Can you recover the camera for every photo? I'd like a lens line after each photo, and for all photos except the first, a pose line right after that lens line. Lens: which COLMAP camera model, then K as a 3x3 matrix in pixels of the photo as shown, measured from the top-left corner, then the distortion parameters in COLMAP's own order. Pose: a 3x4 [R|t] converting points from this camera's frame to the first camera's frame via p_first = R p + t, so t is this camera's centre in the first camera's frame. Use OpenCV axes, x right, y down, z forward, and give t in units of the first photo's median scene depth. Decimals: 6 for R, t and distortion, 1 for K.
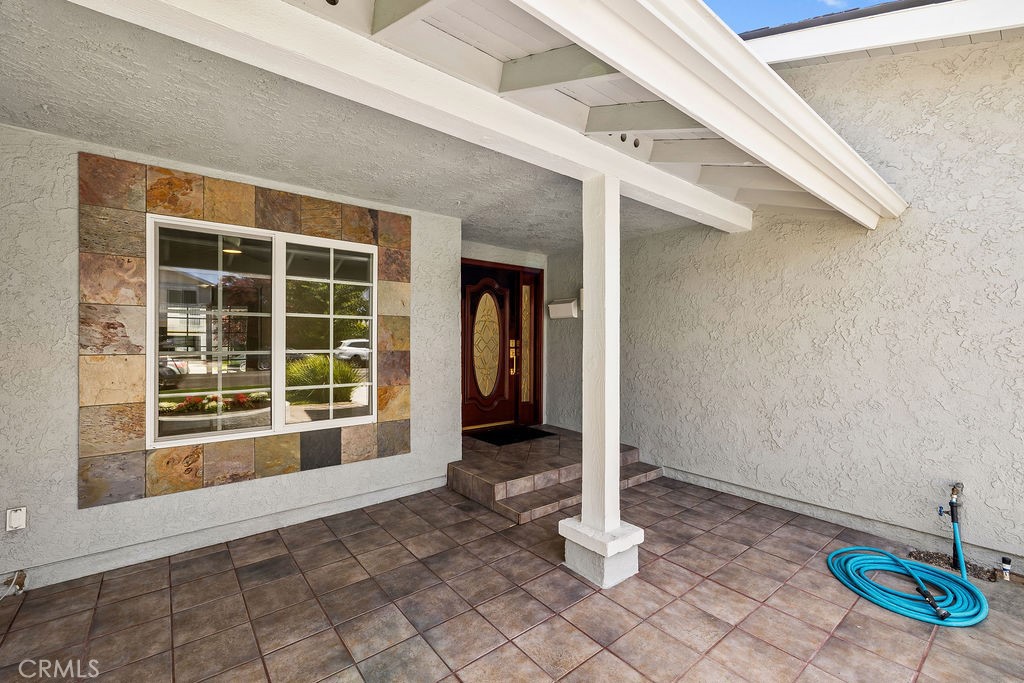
lens RADIAL K [[431.8, 0, 510.5], [0, 431.8, 339.8], [0, 0, 1]] dist [0.000217, 0.000591]
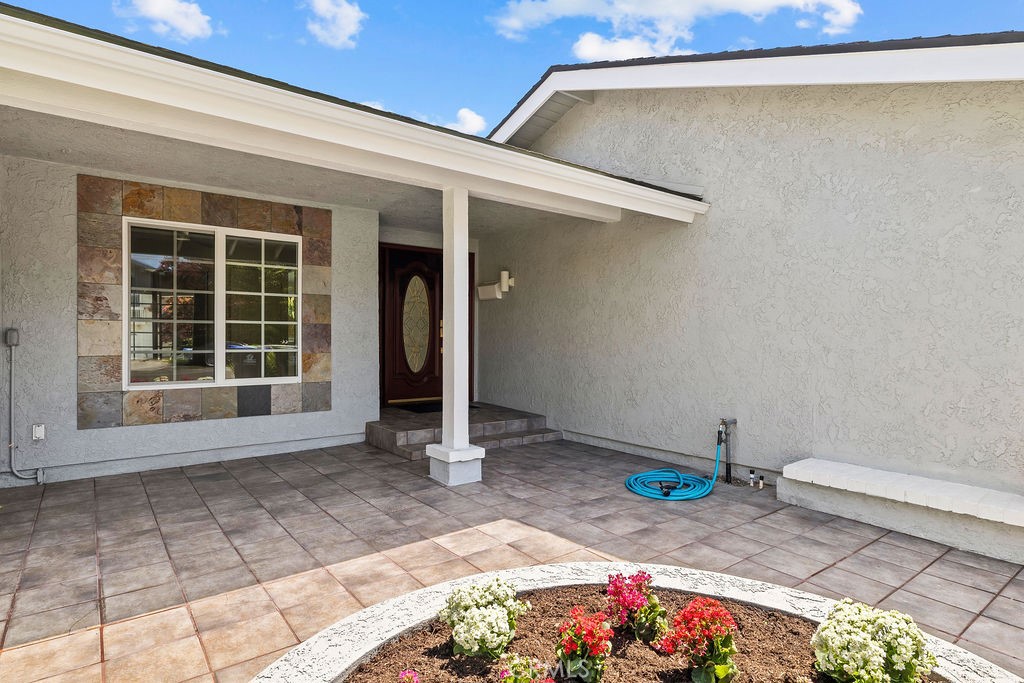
lens RADIAL K [[552.3, 0, 513.3], [0, 552.3, 339.5], [0, 0, 1]] dist [-0.002294, -0.000722]
pose [[0.999785, -0.000131, -0.020713, 0.384722], [0.000189, 0.999996, 0.002764, 0.081936], [0.020712, -0.002768, 0.999782, -0.648153]]
